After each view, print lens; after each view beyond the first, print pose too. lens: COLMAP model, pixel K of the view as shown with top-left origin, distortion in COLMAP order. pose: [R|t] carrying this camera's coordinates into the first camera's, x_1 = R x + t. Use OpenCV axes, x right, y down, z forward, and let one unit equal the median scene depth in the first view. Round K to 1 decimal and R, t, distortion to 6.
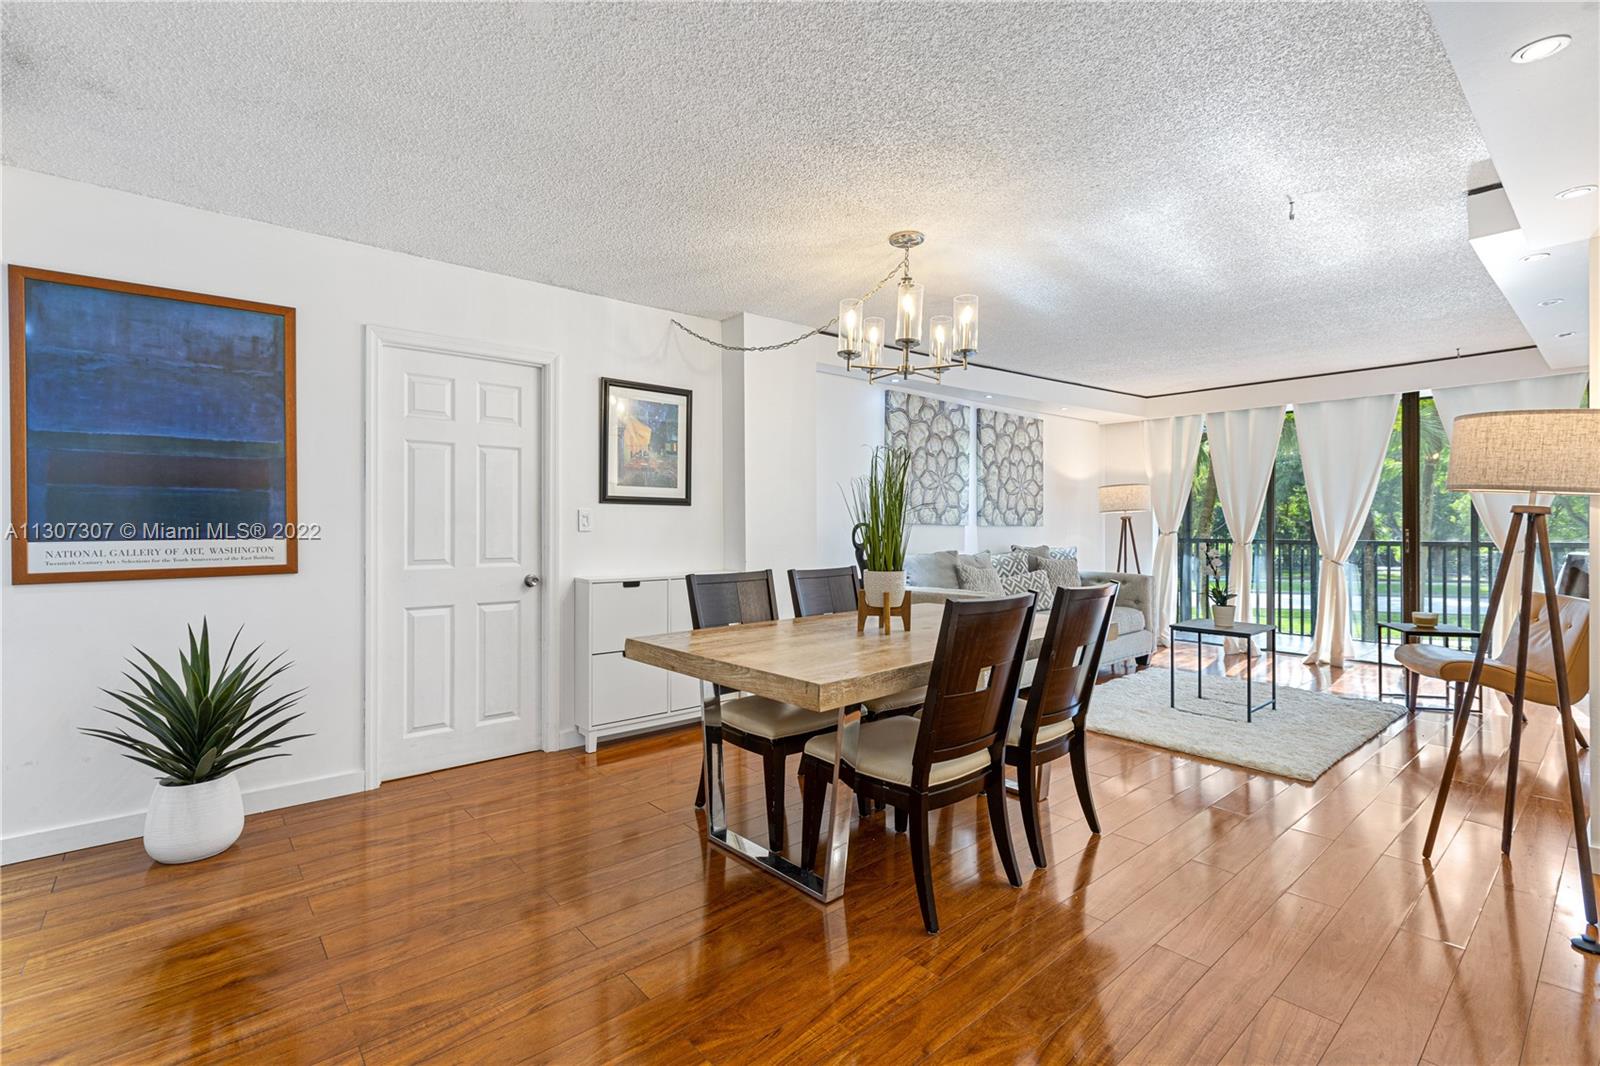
lens RADIAL K [[734.7, 0, 796.4], [0, 734.7, 515.8], [0, 0, 1]] dist [0.008849, -0.004997]
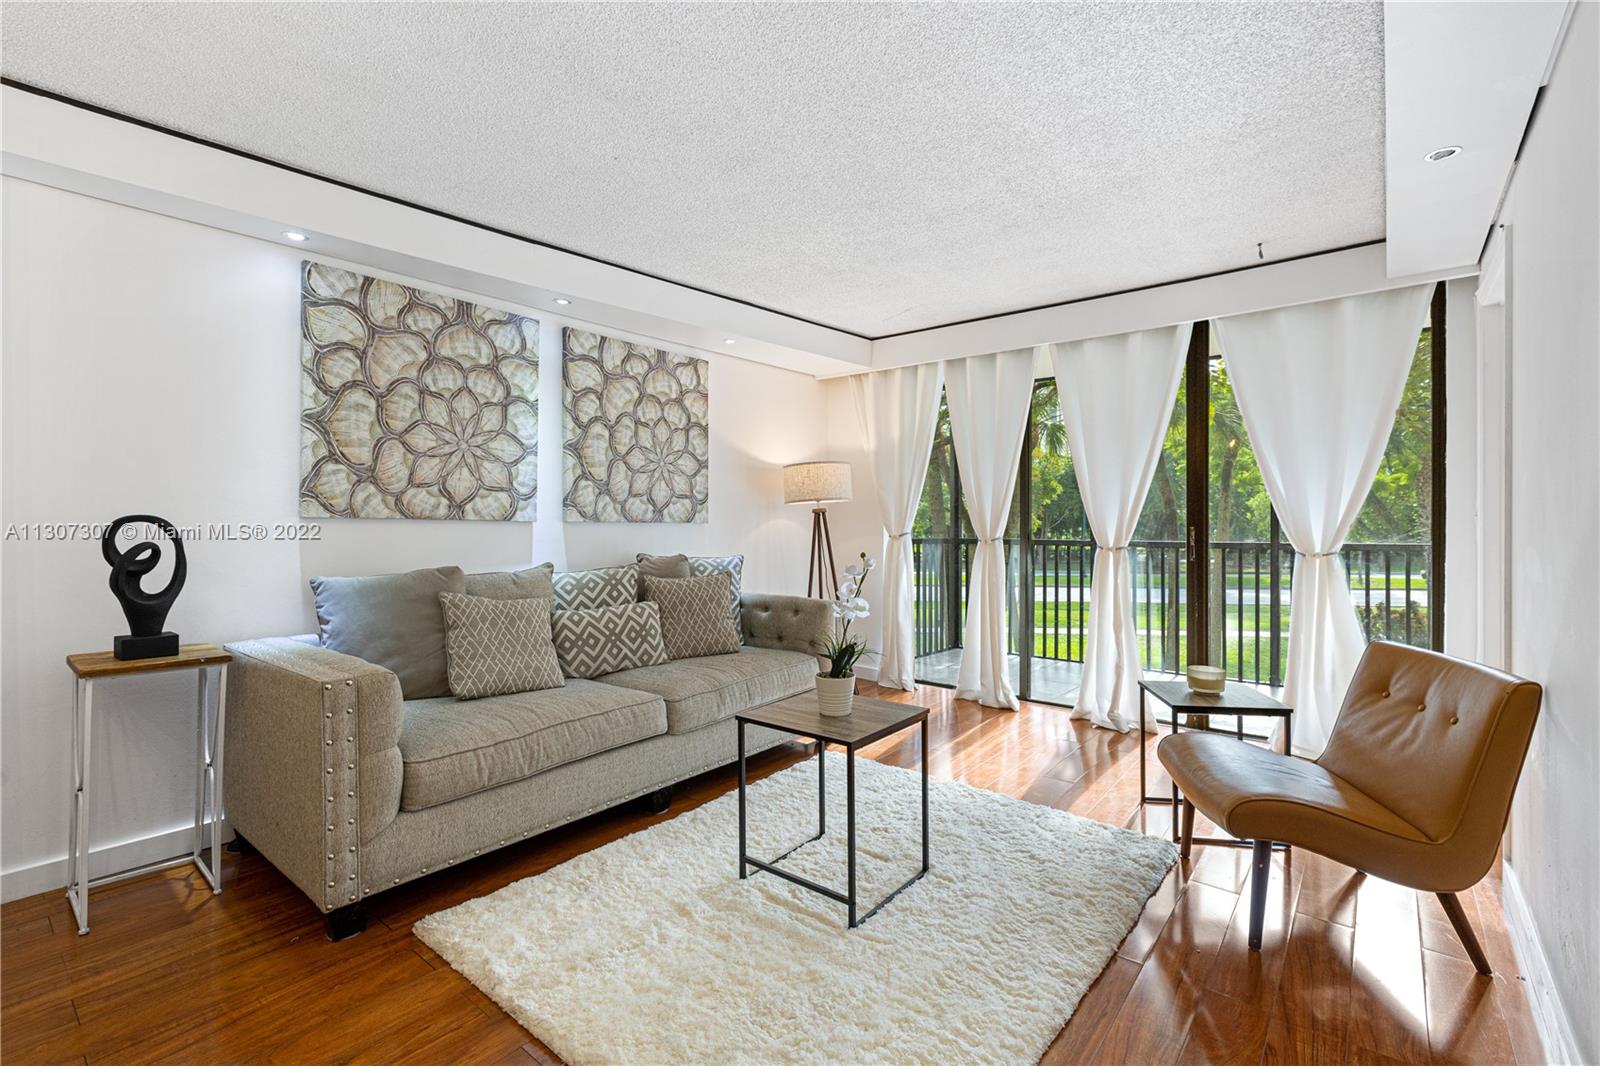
lens RADIAL K [[734.7, 0, 803.7], [0, 734.7, 514.1], [0, 0, 1]] dist [0.008849, -0.004997]
pose [[0.983078, 0.000718, 0.183184, 0.333441], [-0.001085, 0.999998, 0.001906, 0.005700], [-0.183182, -0.002073, 0.983077, 0.376727]]
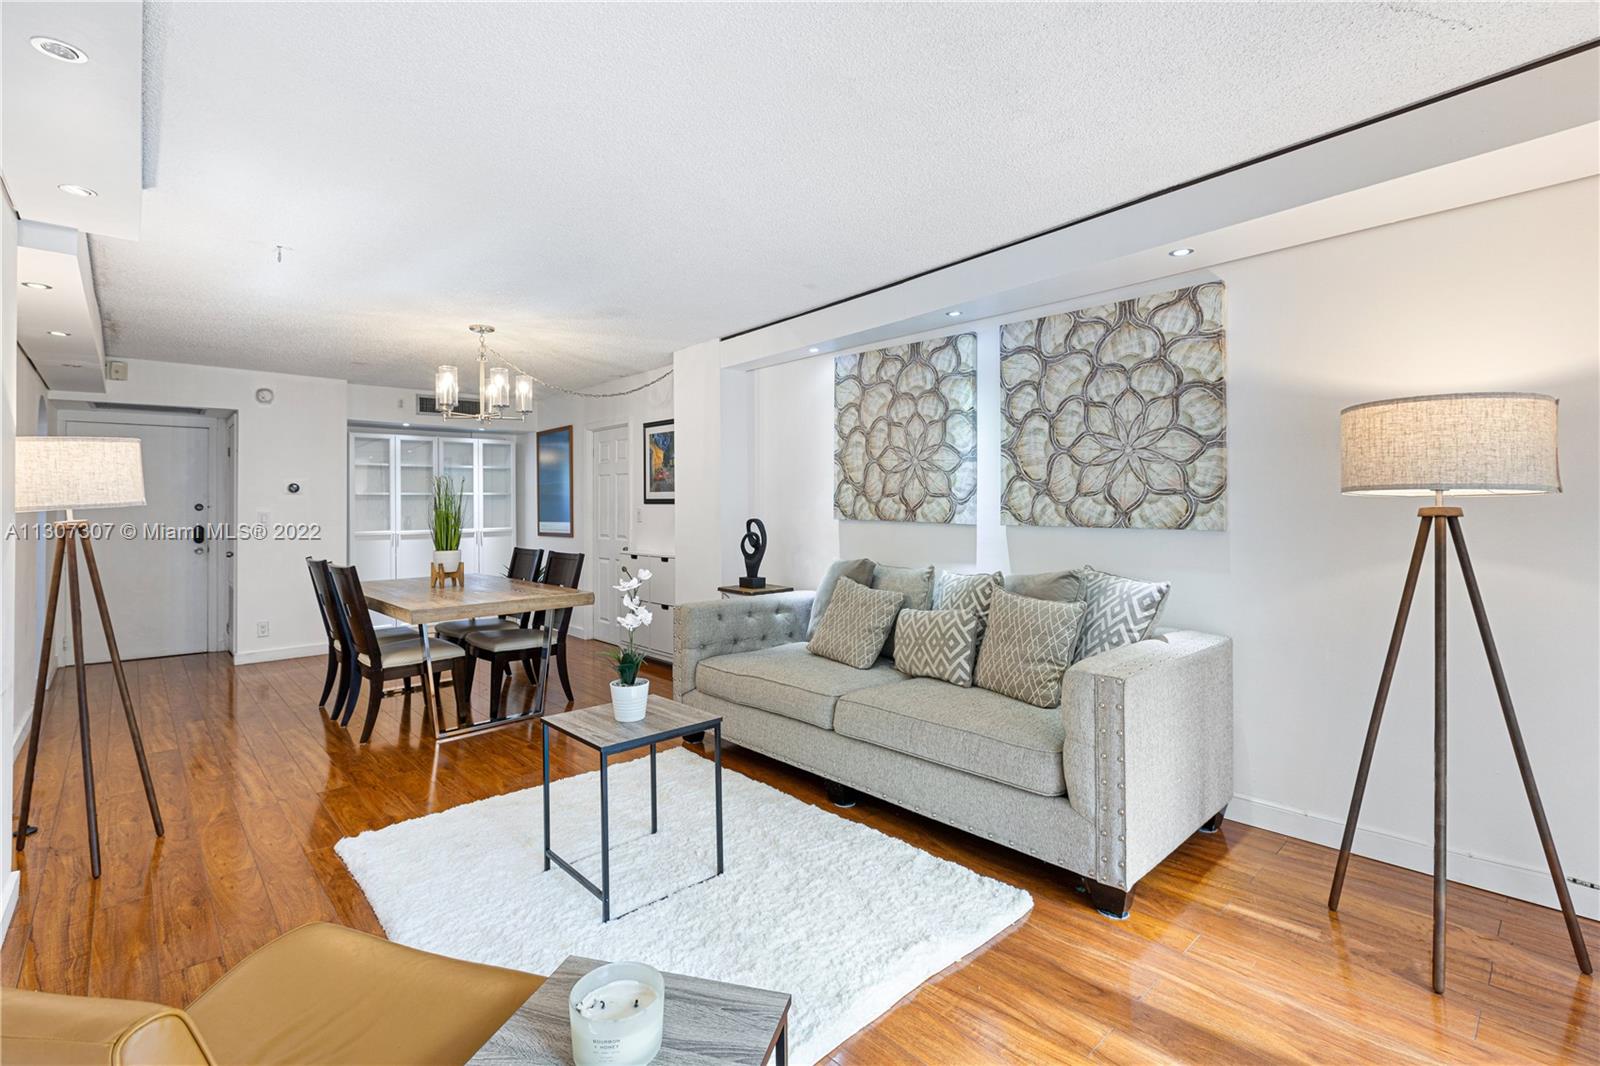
lens RADIAL K [[734.7, 0, 793.7], [0, 734.7, 511.3], [0, 0, 1]] dist [0.008849, -0.004997]
pose [[0.024879, 0.008310, -0.999656, 0.843433], [0.019718, 0.999767, 0.008802, -0.005942], [0.999496, -0.019930, 0.024709, 0.824408]]
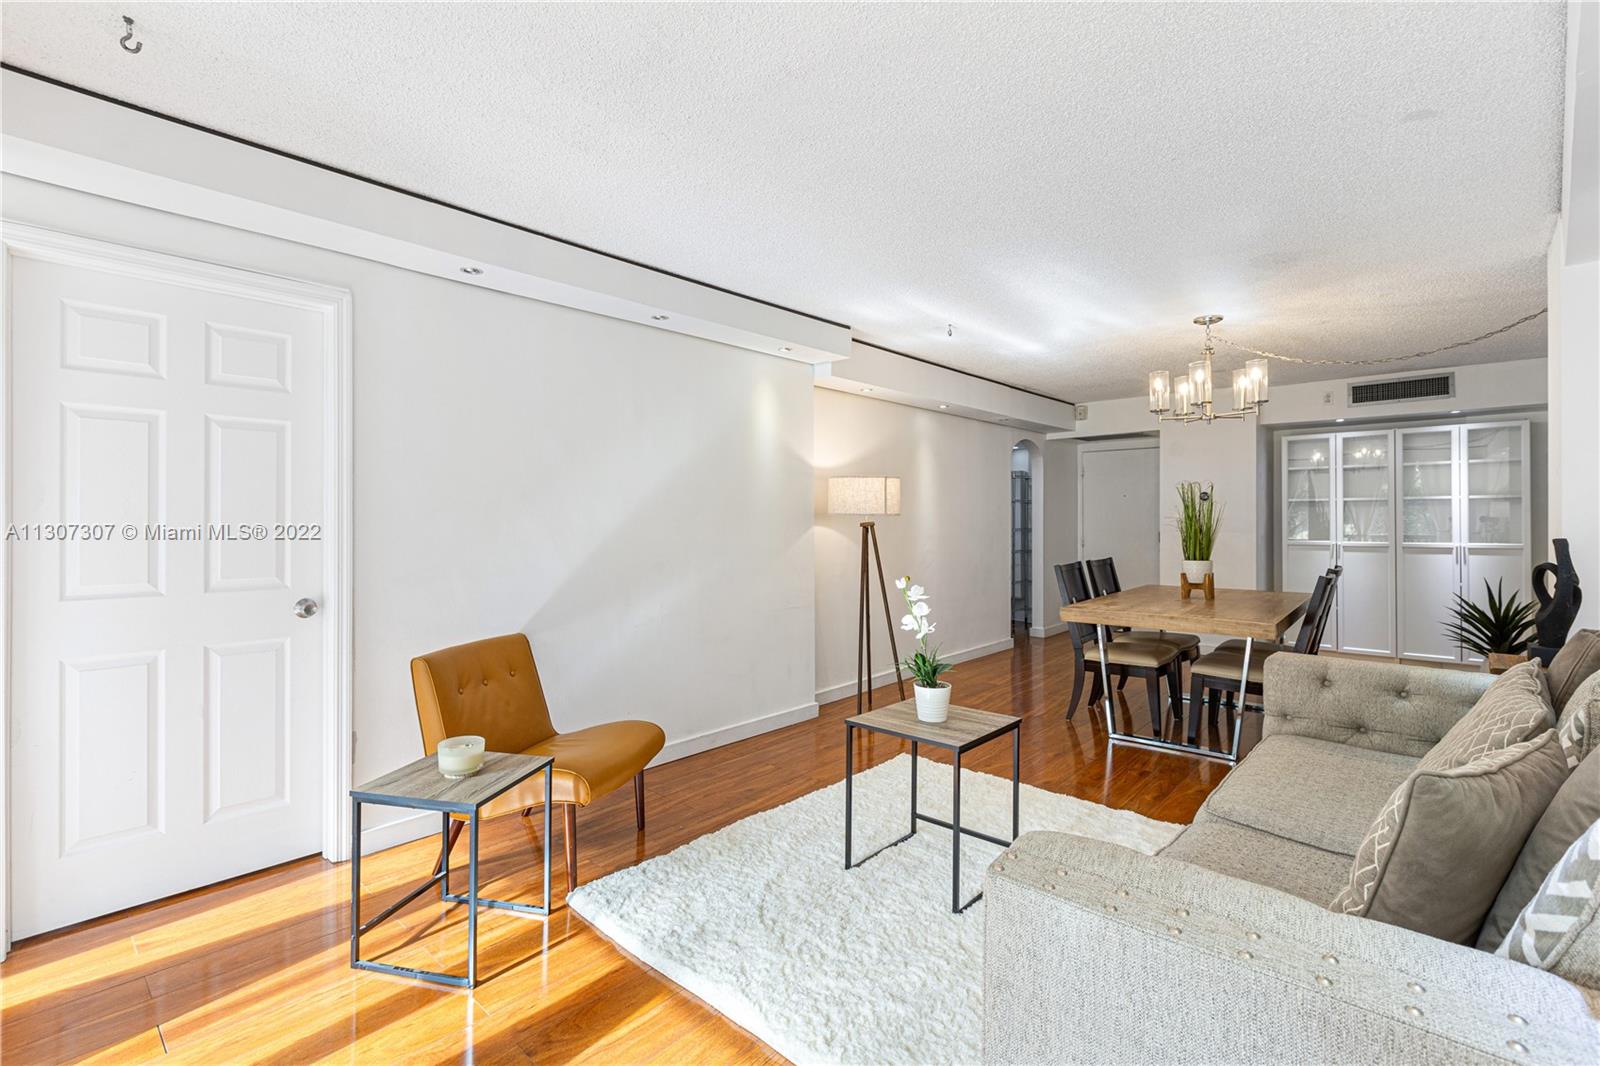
lens RADIAL K [[734.7, 0, 785.2], [0, 734.7, 523.0], [0, 0, 1]] dist [0.008849, -0.004997]
pose [[-0.992871, 0.001103, -0.119190, 0.553761], [0.001451, 0.999995, -0.002836, -0.000433], [0.119186, -0.002989, -0.992867, 1.167021]]
